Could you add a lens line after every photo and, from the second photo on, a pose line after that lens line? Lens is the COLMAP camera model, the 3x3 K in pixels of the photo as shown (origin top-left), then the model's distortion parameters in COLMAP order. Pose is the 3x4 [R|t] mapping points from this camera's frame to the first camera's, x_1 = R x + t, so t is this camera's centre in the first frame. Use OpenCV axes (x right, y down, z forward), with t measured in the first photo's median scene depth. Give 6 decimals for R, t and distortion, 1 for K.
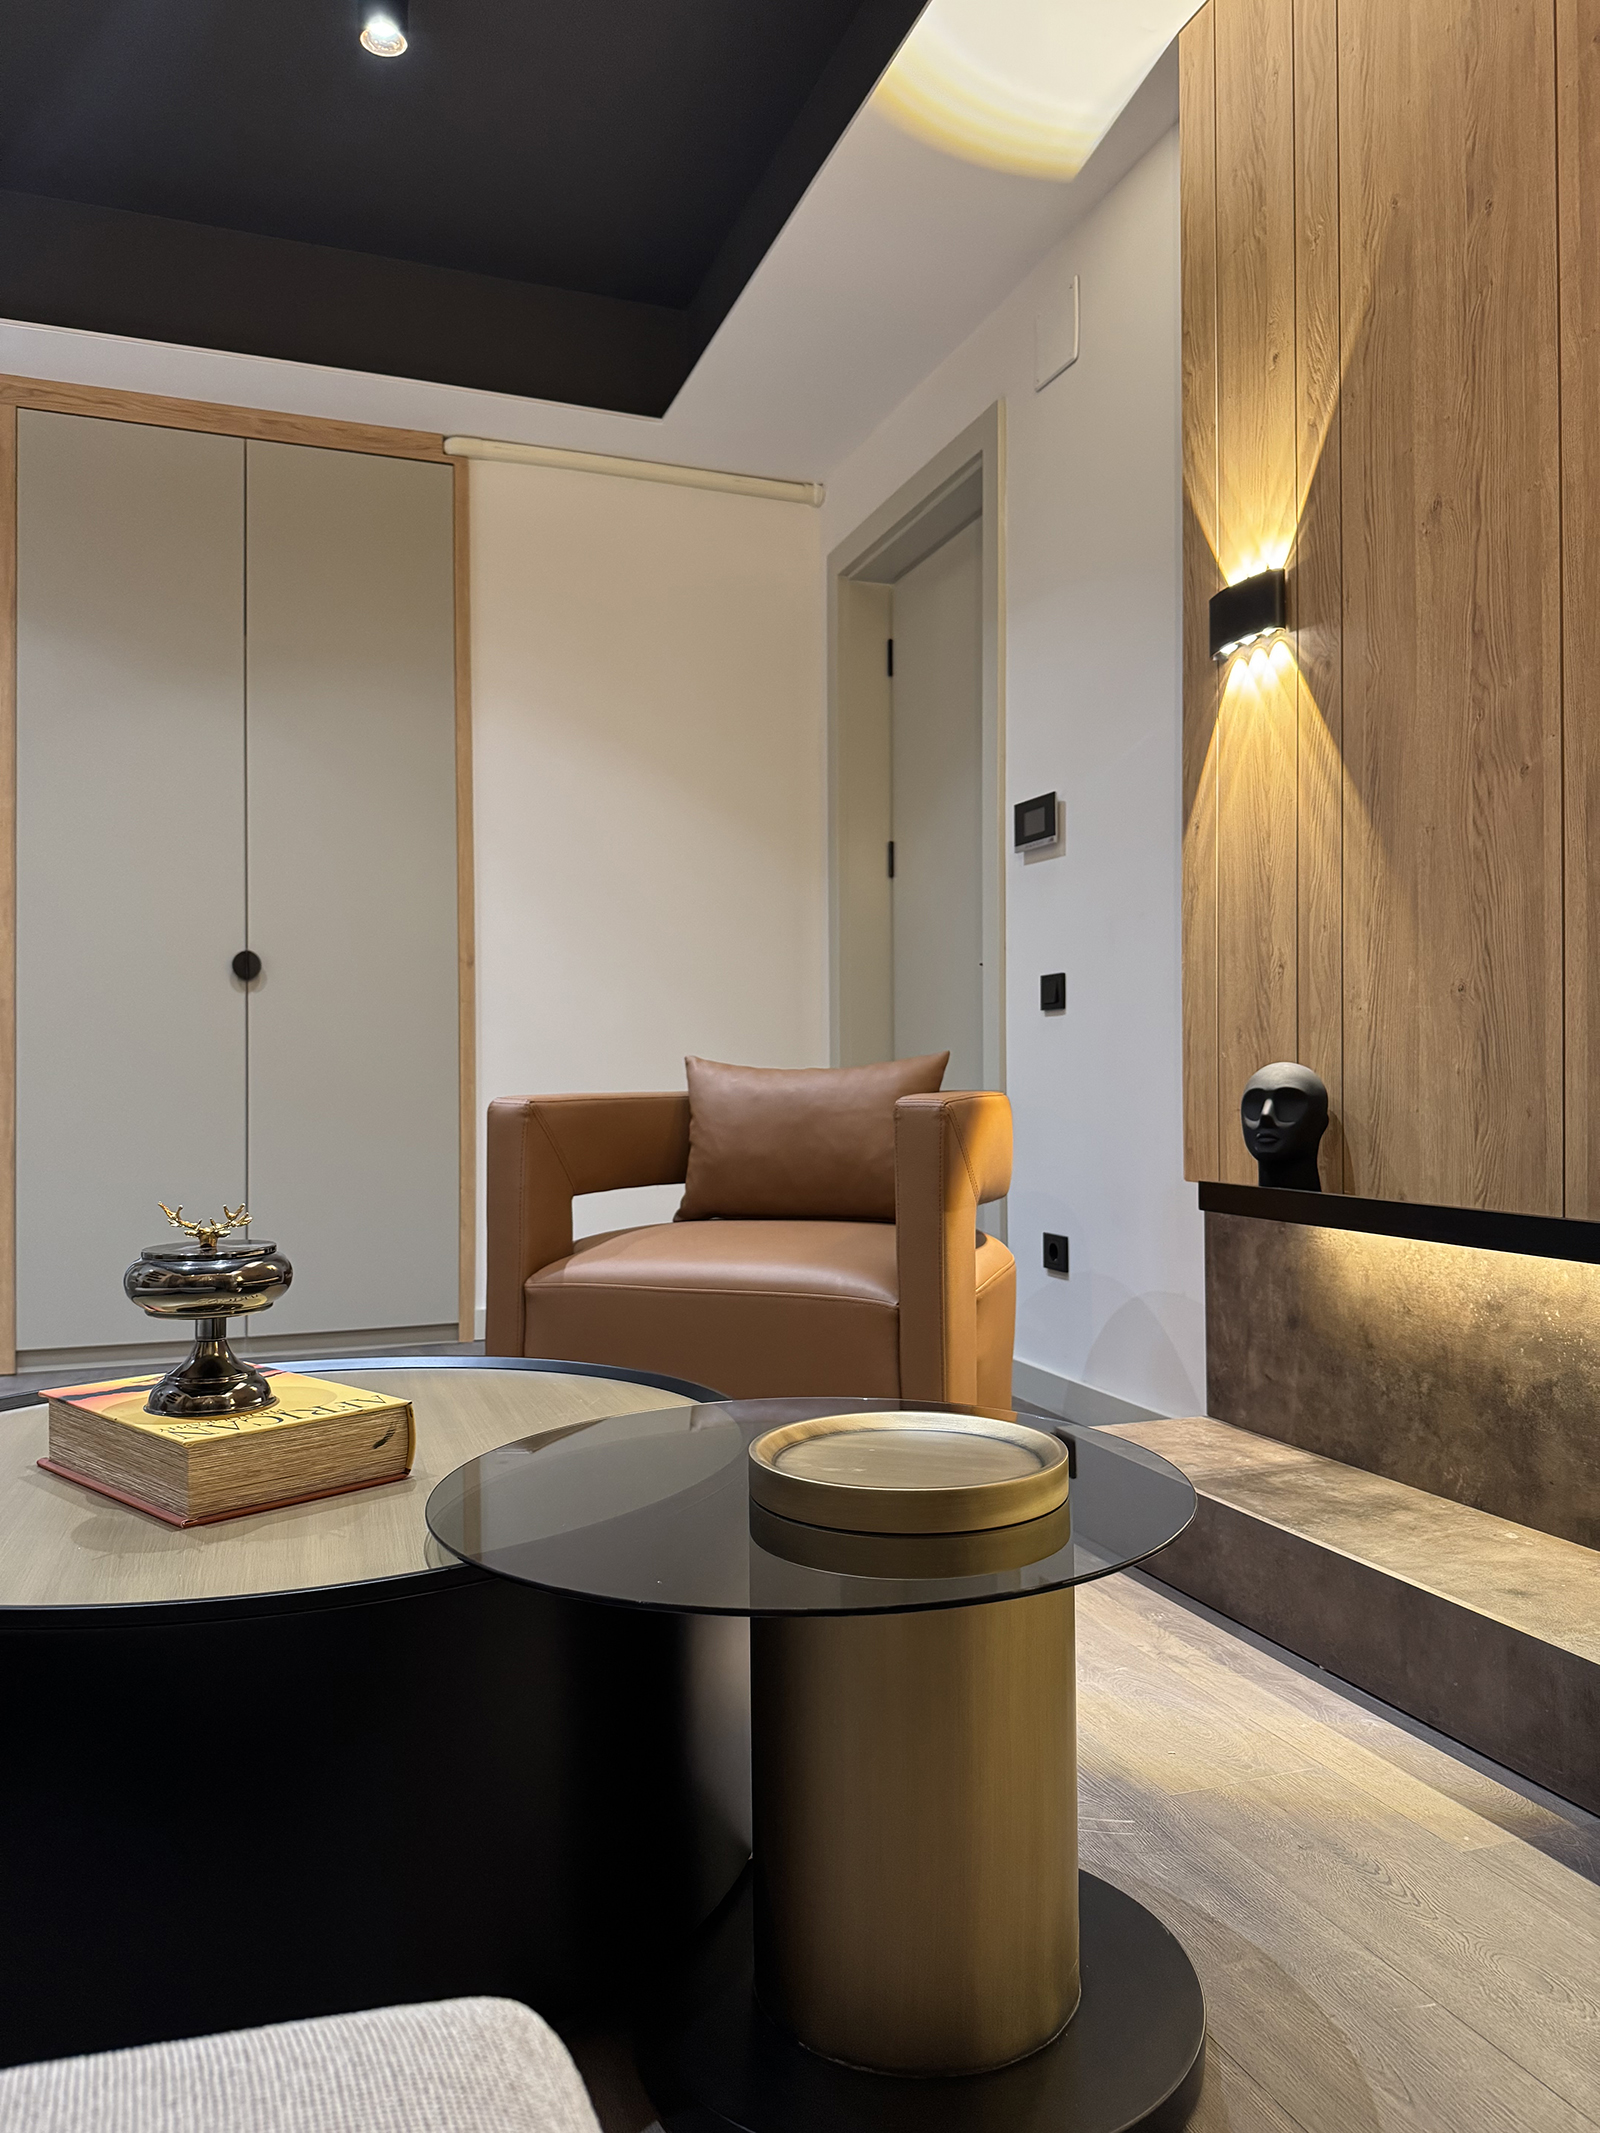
lens RADIAL K [[1488.2, 0, 800.0], [0, 1488.2, 1066.5], [0, 0, 1]] dist [0.080429, -0.129512]
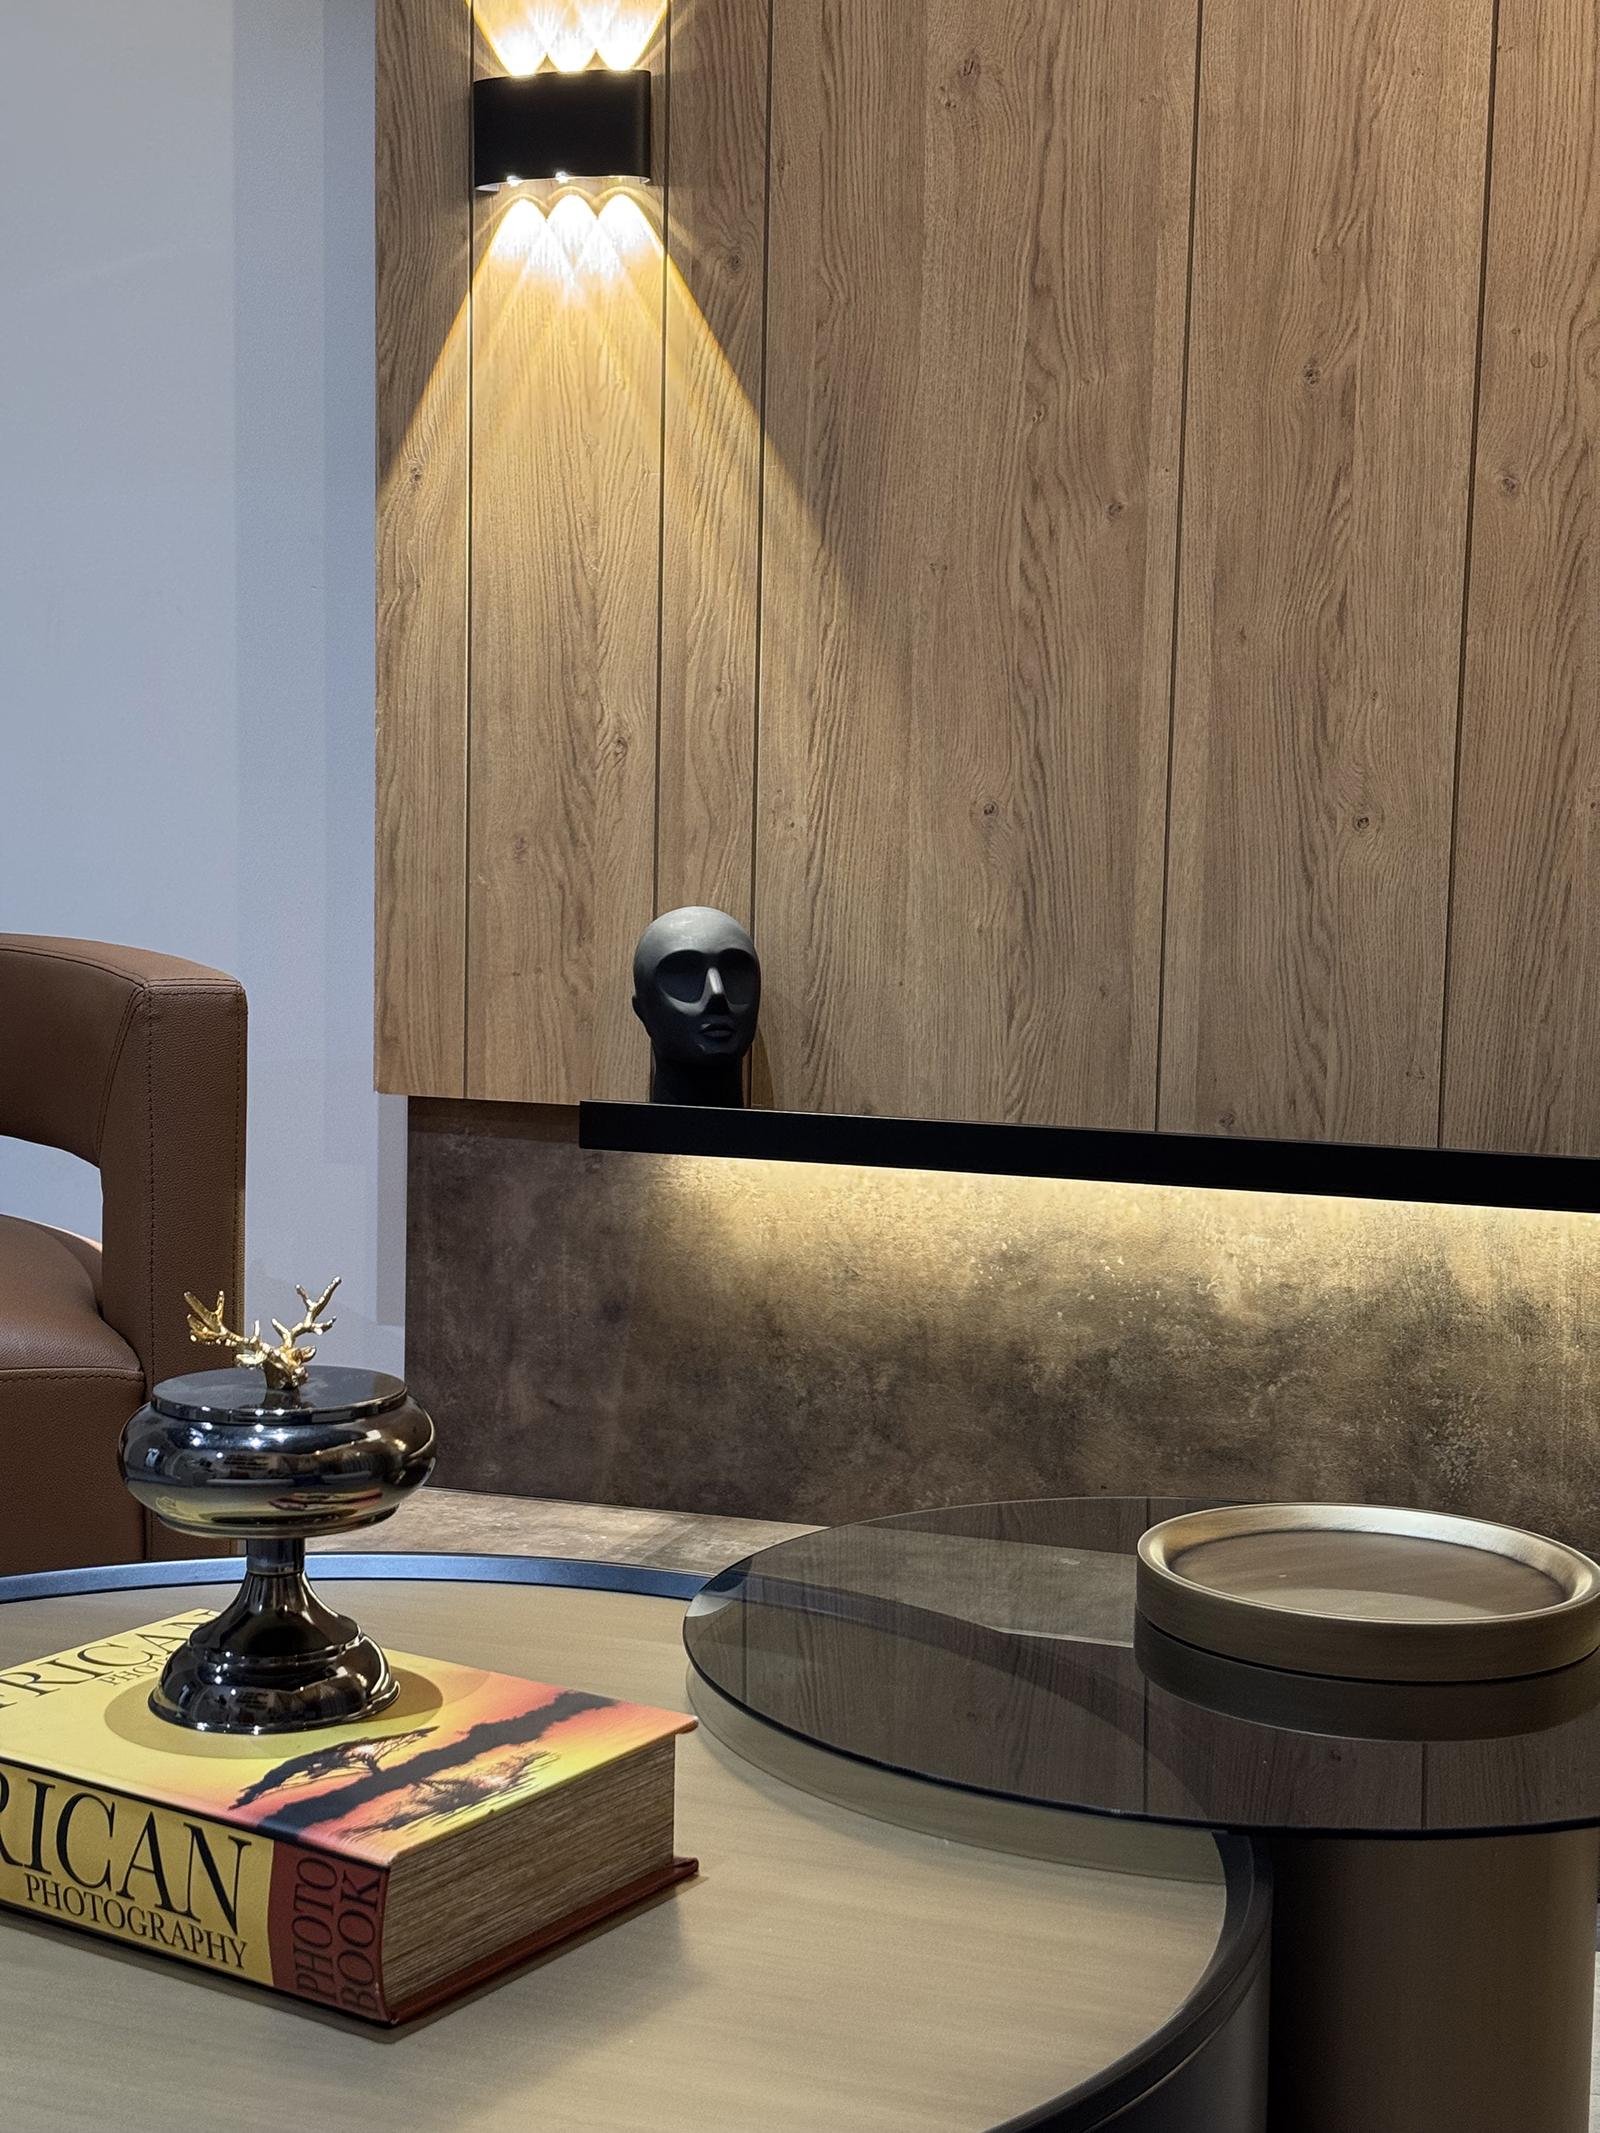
lens RADIAL K [[2938.2, 0, 772.2], [0, 2938.2, 1070.0], [0, 0, 1]] dist [0.177735, -0.285197]
pose [[0.640977, -0.049821, 0.765941, -0.629118], [-0.030939, 0.995403, 0.090638, -0.049135], [-0.766936, -0.081795, 0.636489, 0.188346]]
